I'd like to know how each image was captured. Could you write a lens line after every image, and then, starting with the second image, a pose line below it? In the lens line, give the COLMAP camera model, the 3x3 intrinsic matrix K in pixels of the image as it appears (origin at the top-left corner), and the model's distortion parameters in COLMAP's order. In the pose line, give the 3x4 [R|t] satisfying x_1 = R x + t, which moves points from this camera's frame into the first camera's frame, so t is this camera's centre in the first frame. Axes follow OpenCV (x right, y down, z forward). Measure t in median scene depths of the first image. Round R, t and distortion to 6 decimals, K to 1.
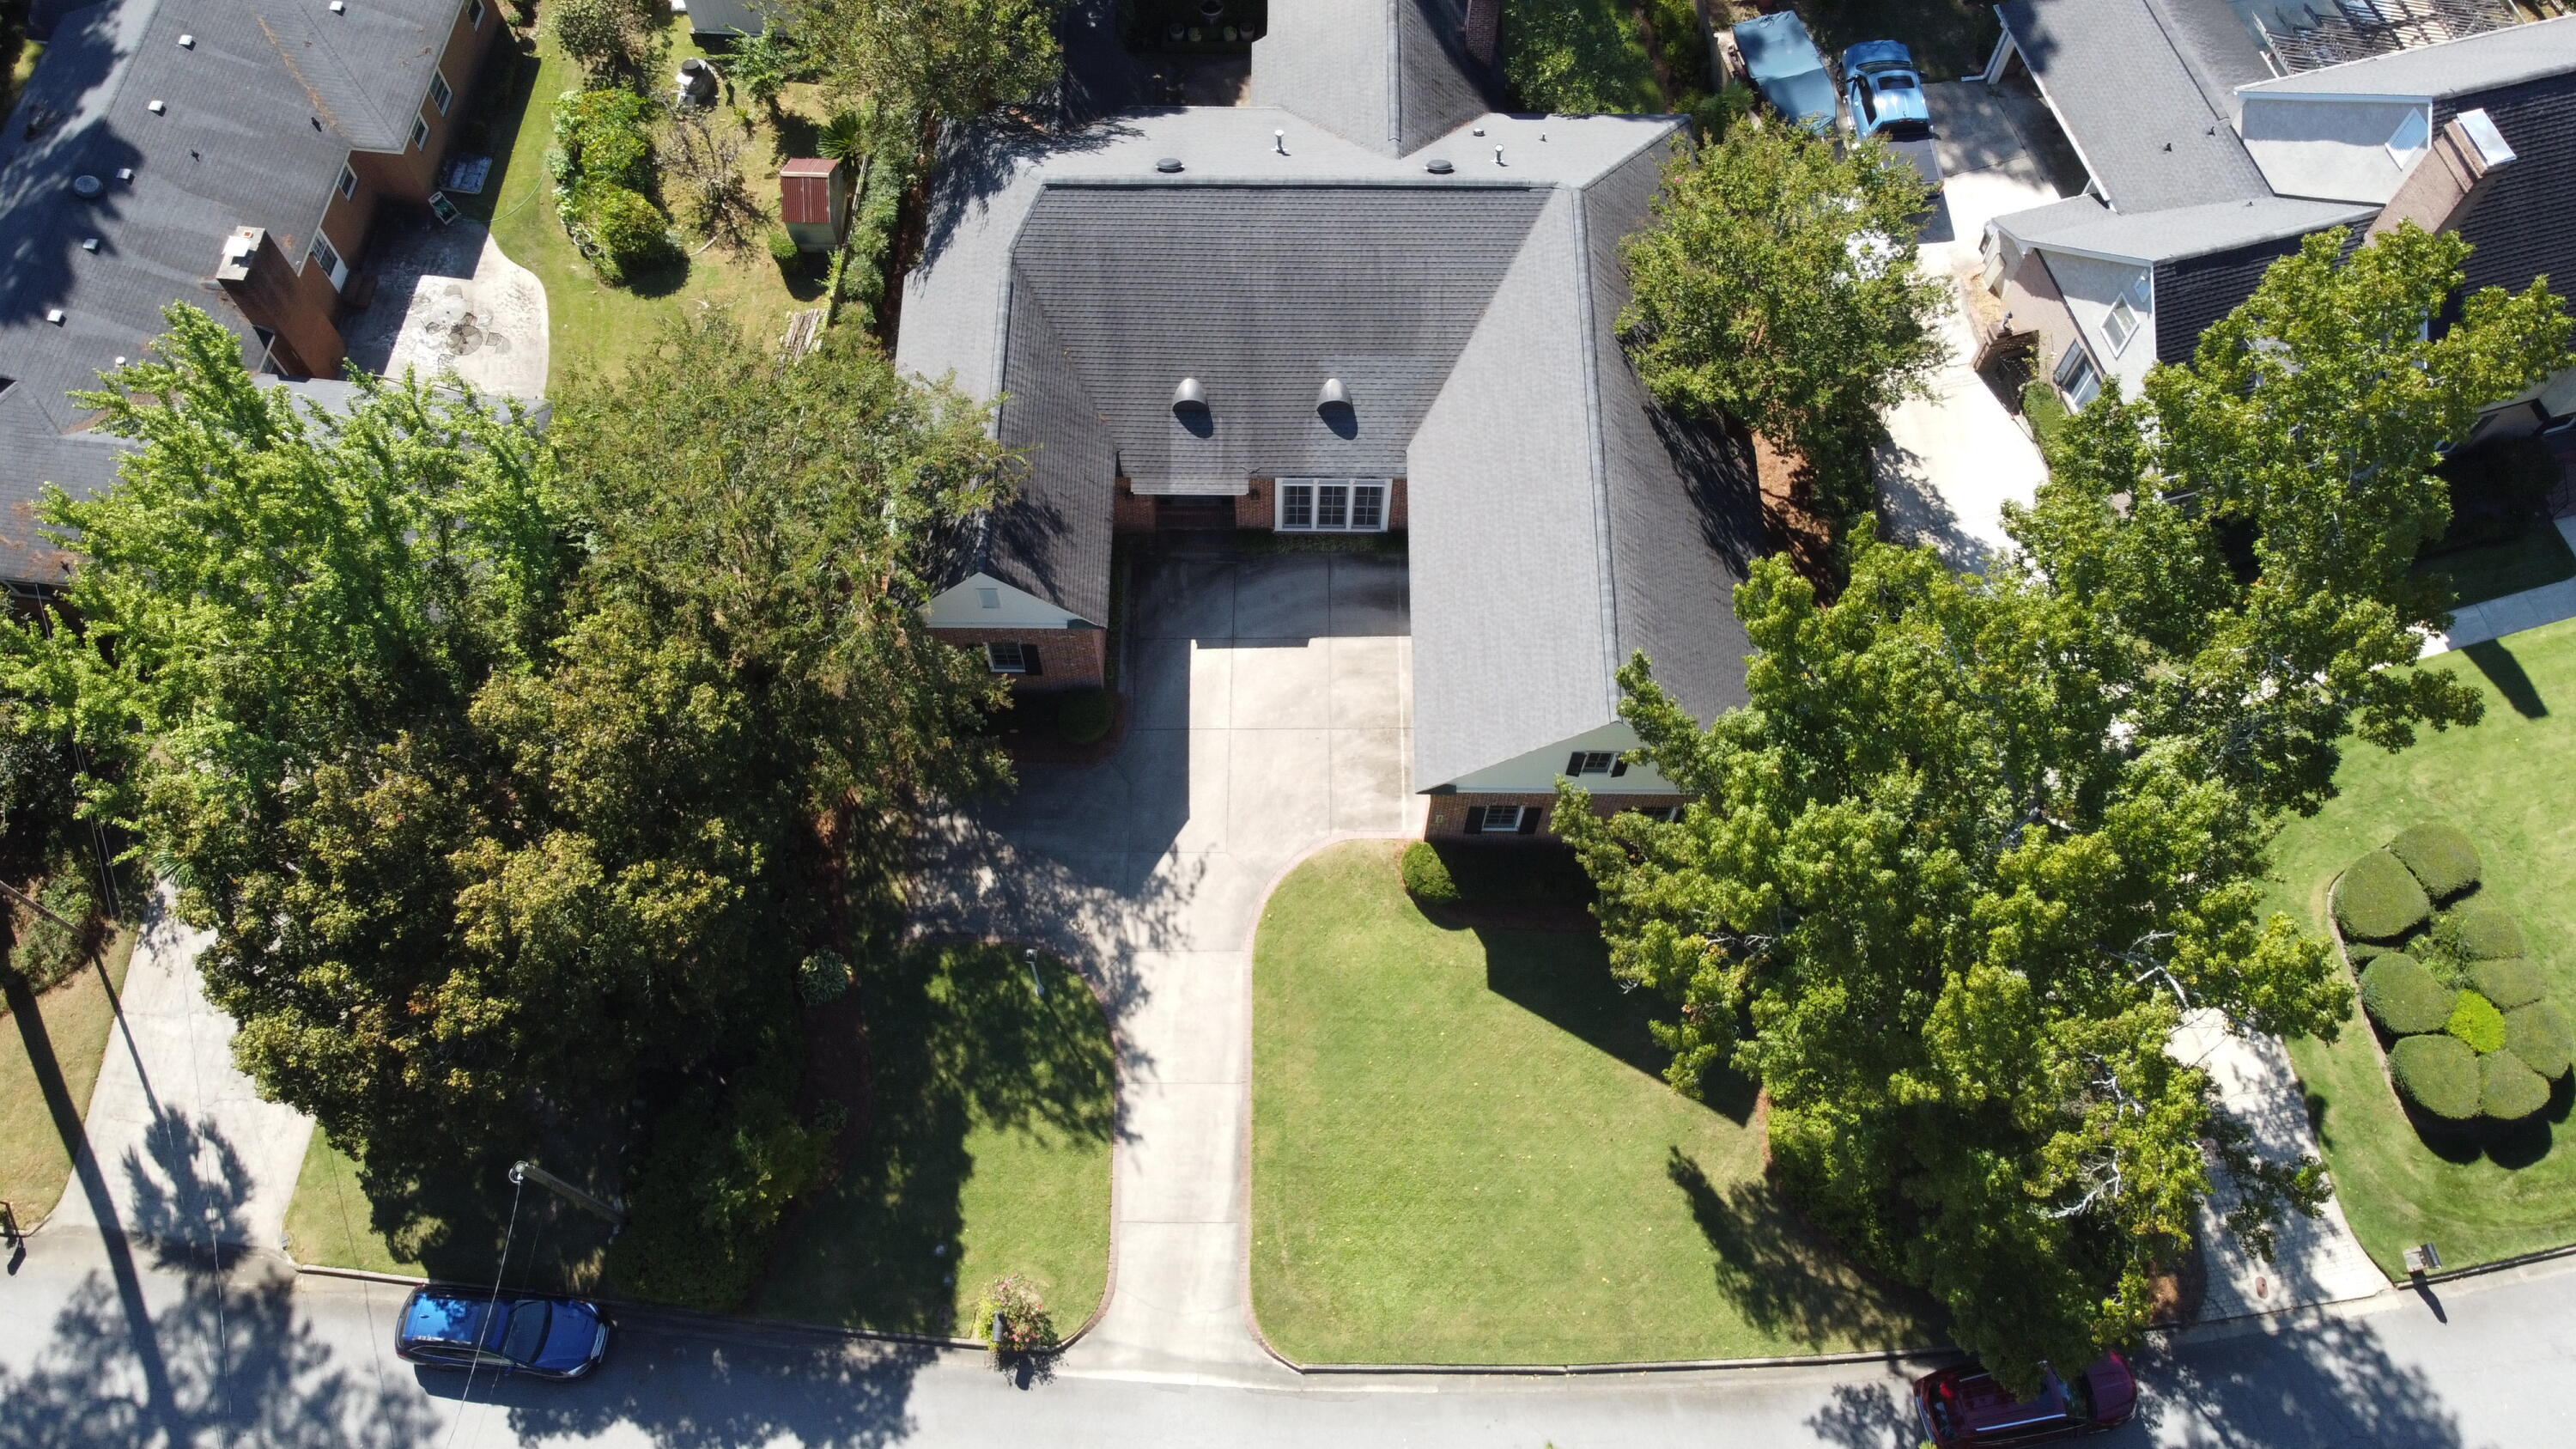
lens RADIAL K [[1899.5, 0, 1302.3], [0, 1899.5, 740.1], [0, 0, 1]] dist [-0.114687, 0.168390]
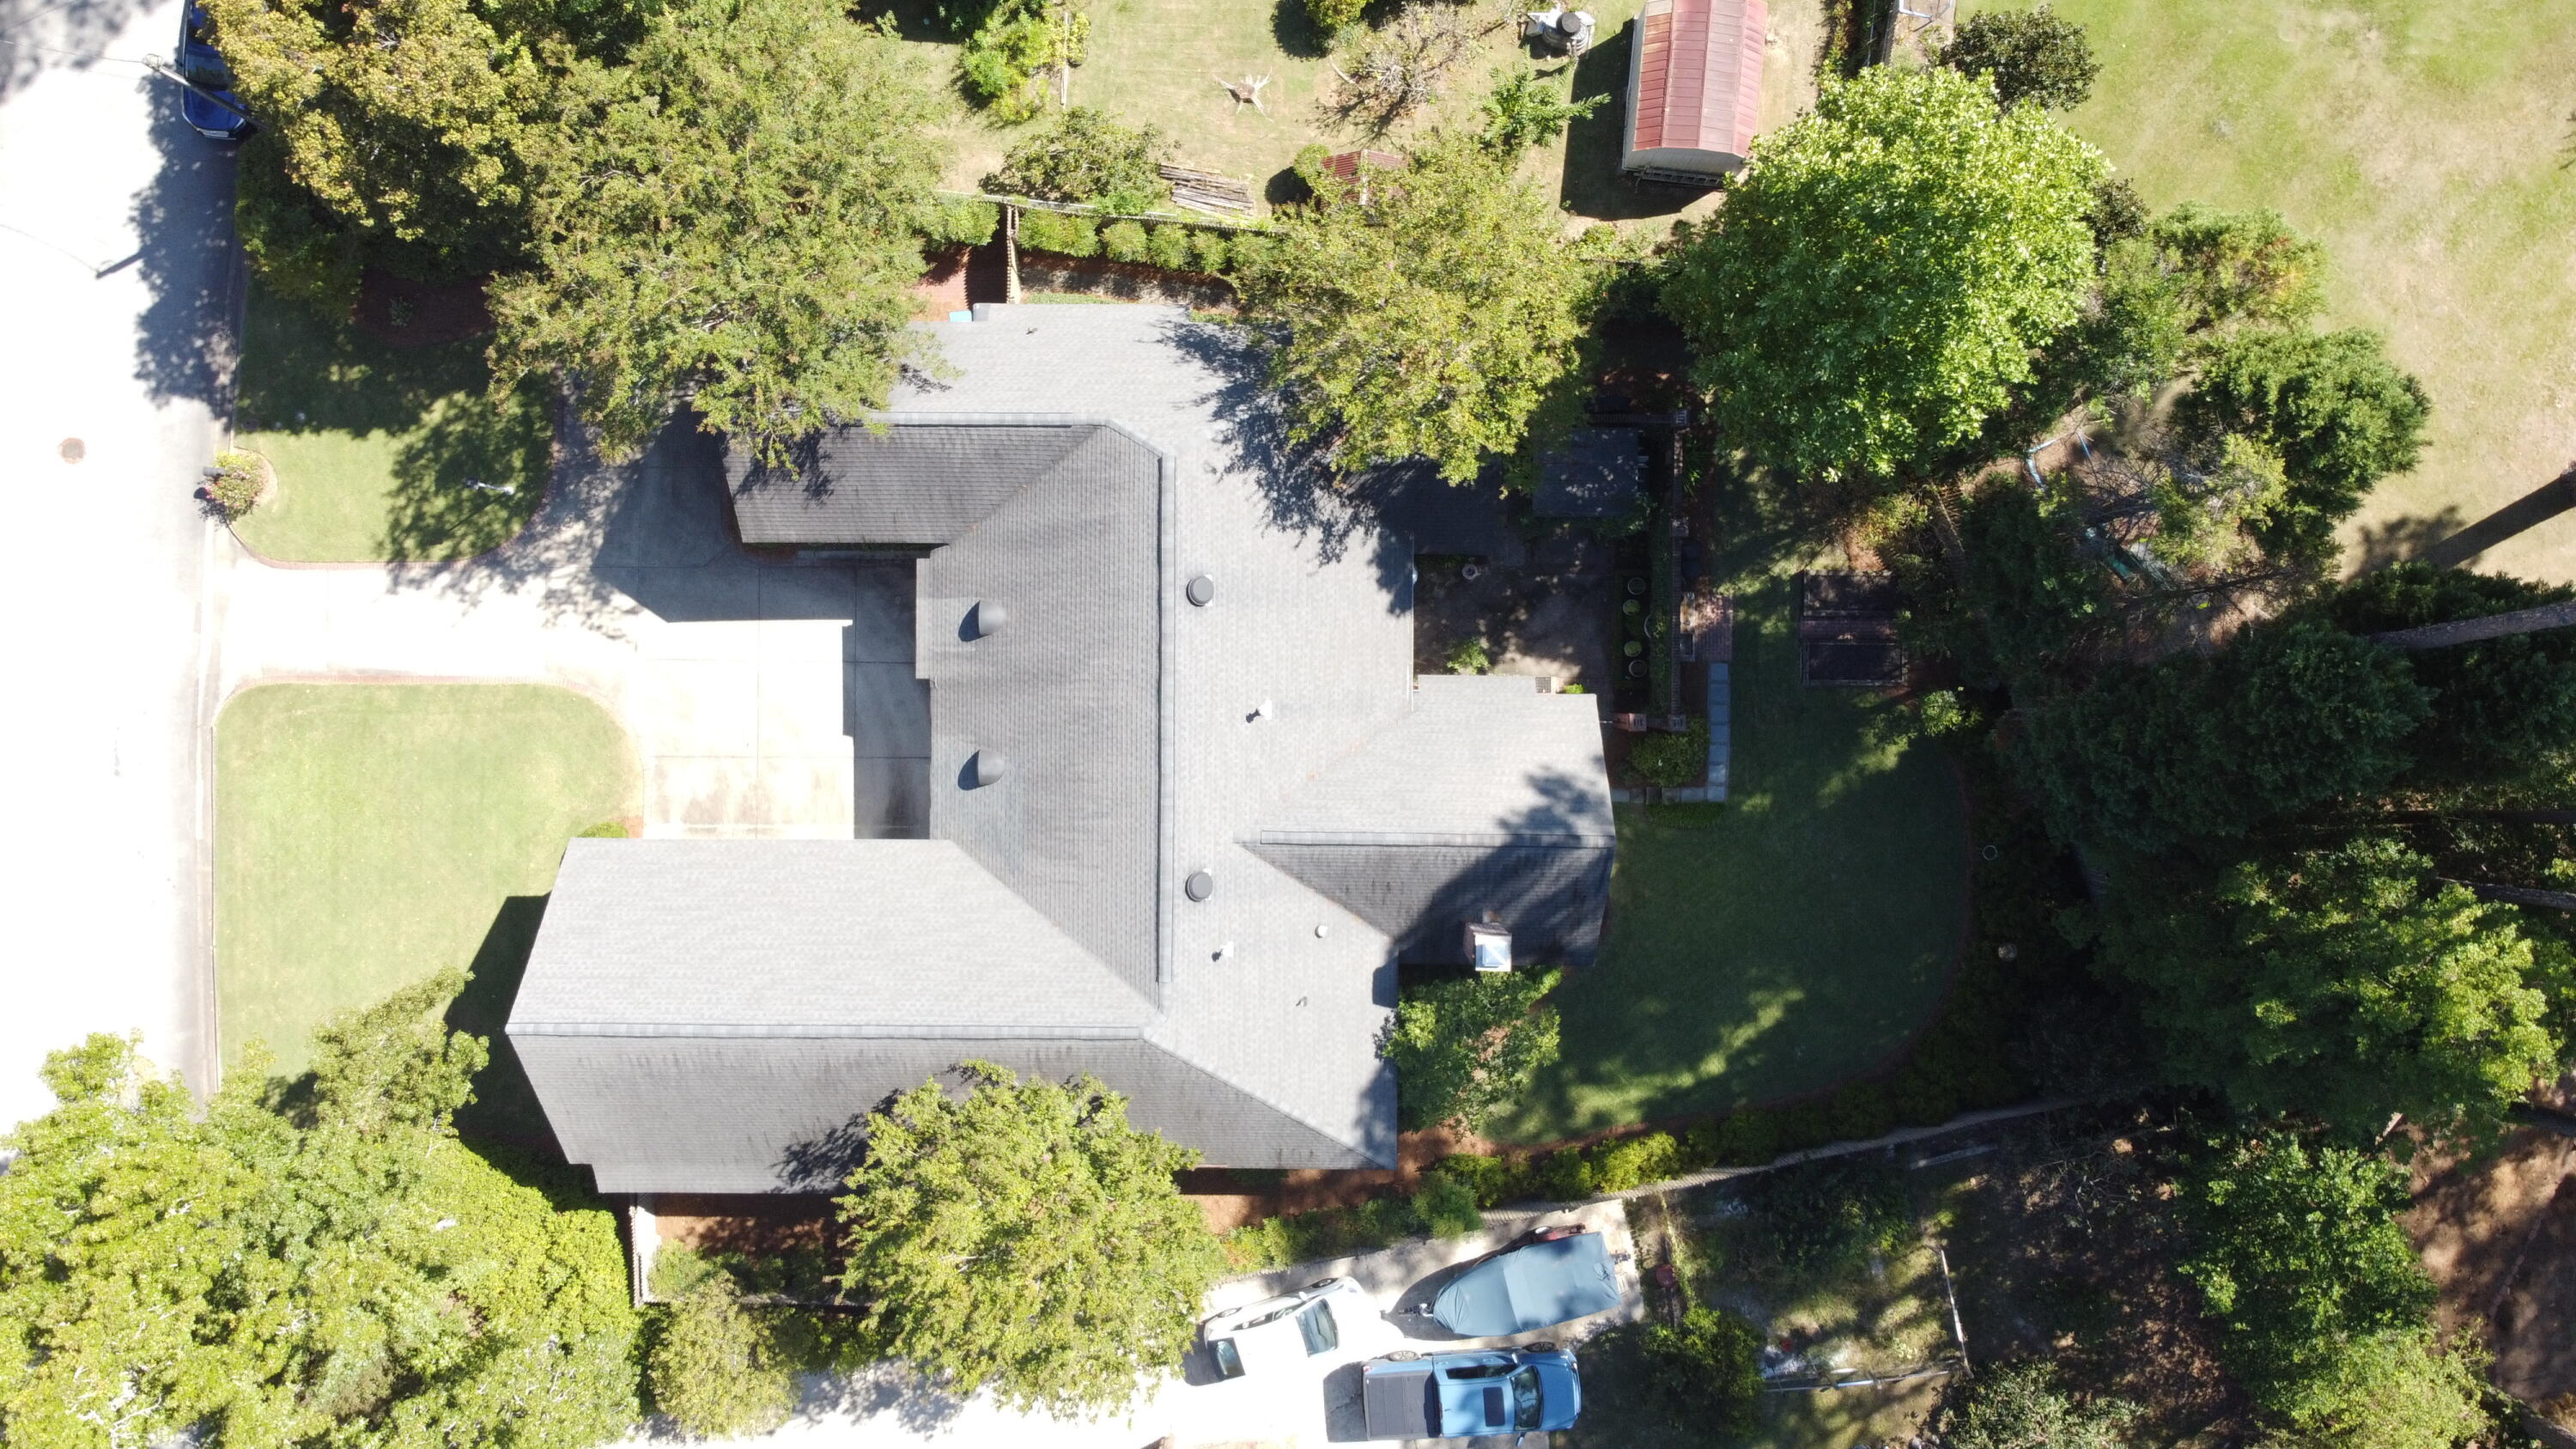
lens RADIAL K [[1899.5, 0, 1302.3], [0, 1899.5, 740.1], [0, 0, 1]] dist [-0.114687, 0.168390]
pose [[-0.001913, 0.999719, 0.023623, -0.019551], [-0.915157, -0.011273, 0.402941, -0.719398], [0.403094, -0.020848, 0.914921, 0.177115]]
